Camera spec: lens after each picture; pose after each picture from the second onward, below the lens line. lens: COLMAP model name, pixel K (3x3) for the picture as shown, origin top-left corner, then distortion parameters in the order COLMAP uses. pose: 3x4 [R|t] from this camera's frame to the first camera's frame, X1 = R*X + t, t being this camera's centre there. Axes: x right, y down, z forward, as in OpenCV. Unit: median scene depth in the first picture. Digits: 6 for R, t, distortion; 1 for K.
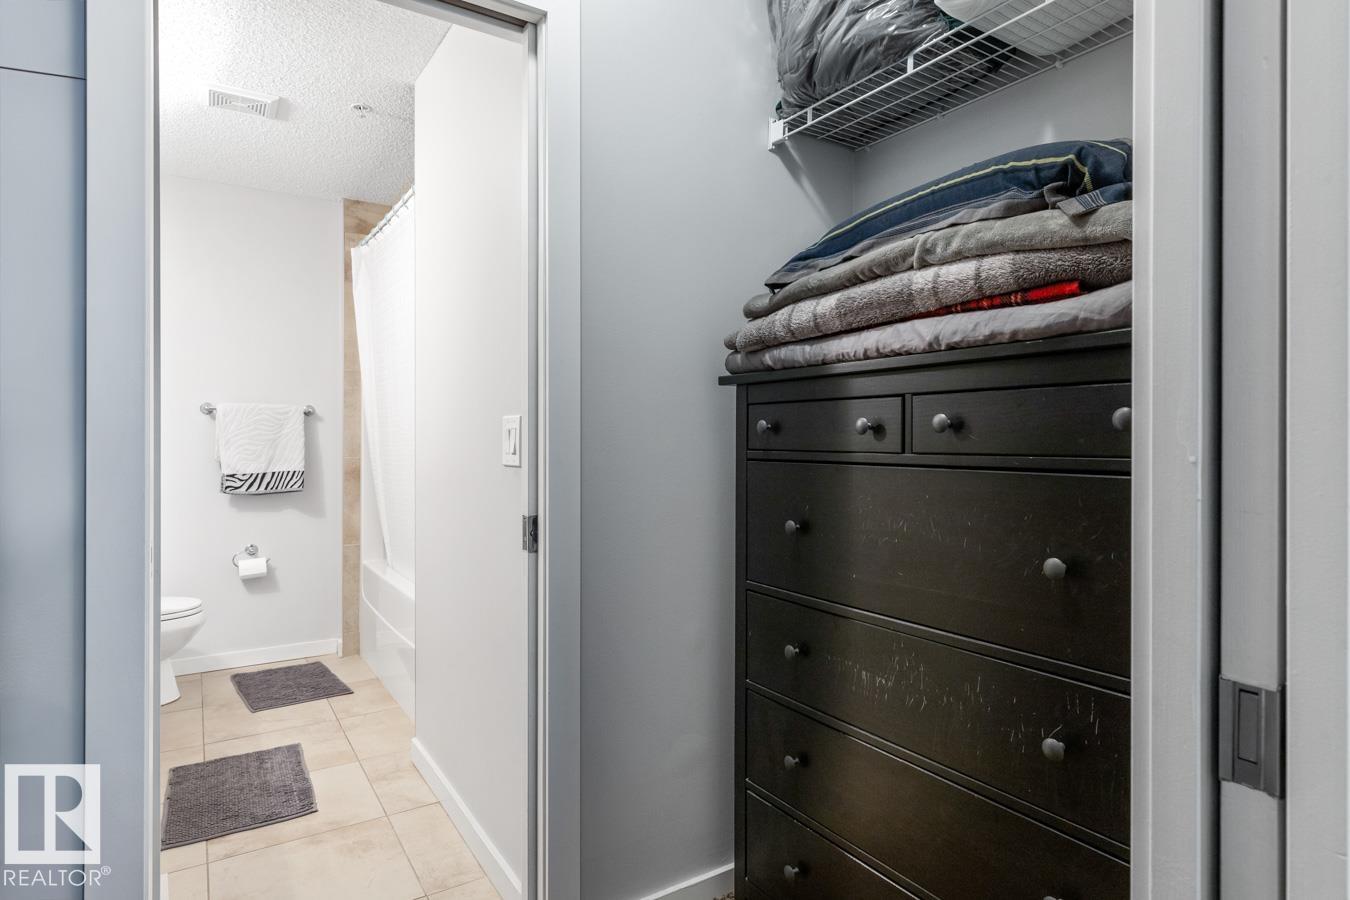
lens RADIAL K [[747.3, 0, 676.6], [0, 747.3, 435.2], [0, 0, 1]] dist [0.000464, 0.000133]
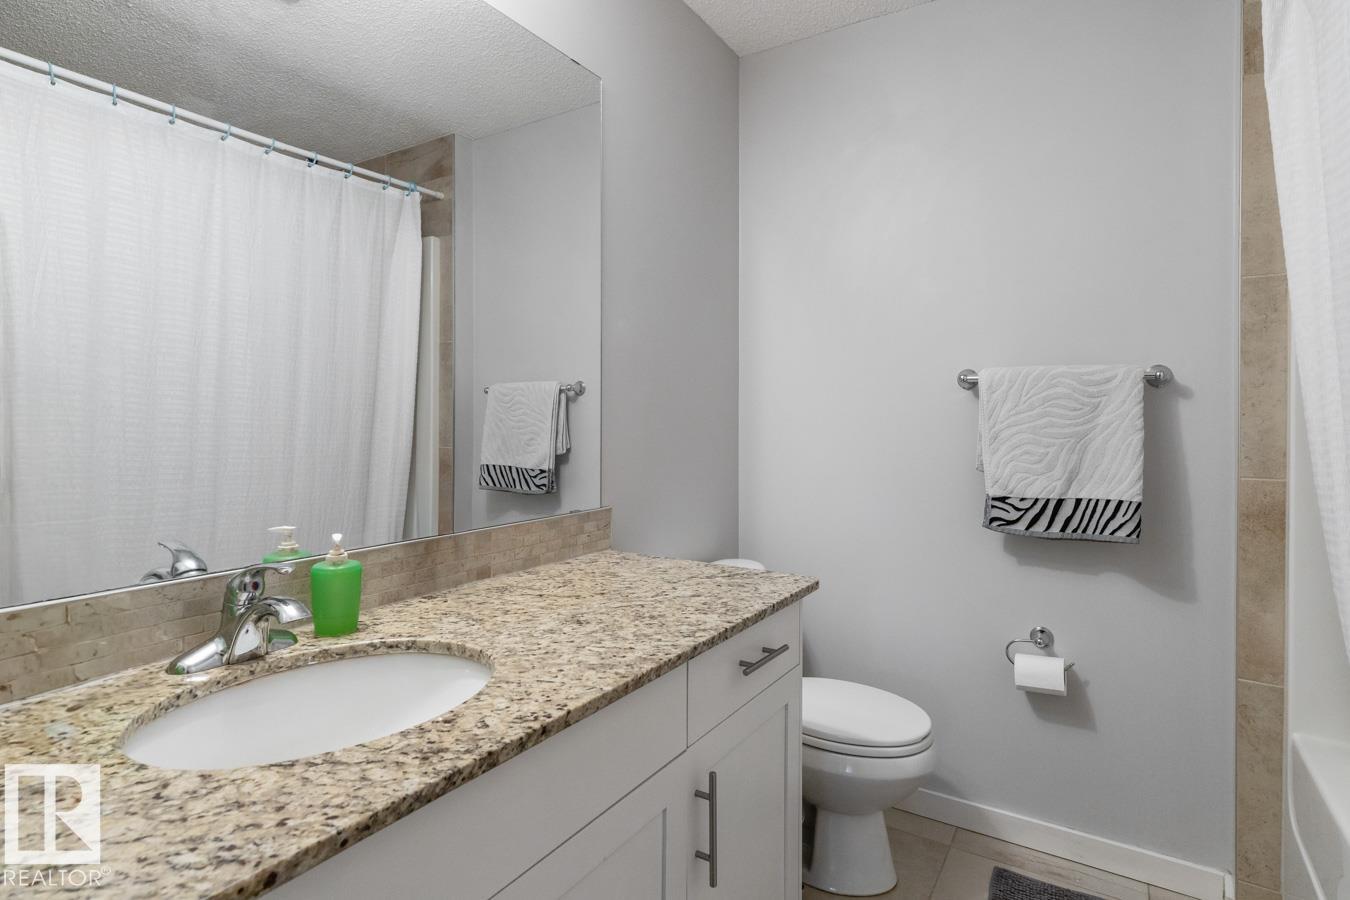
lens RADIAL K [[708.9, 0, 675.9], [0, 708.9, 418.6], [0, 0, 1]] dist [-0.001633, -0.000707]
pose [[0.423866, 0.002120, -0.905723, -0.218225], [-0.003786, 0.999993, 0.000569, -0.004501], [0.905717, 0.003187, 0.423870, 0.545757]]
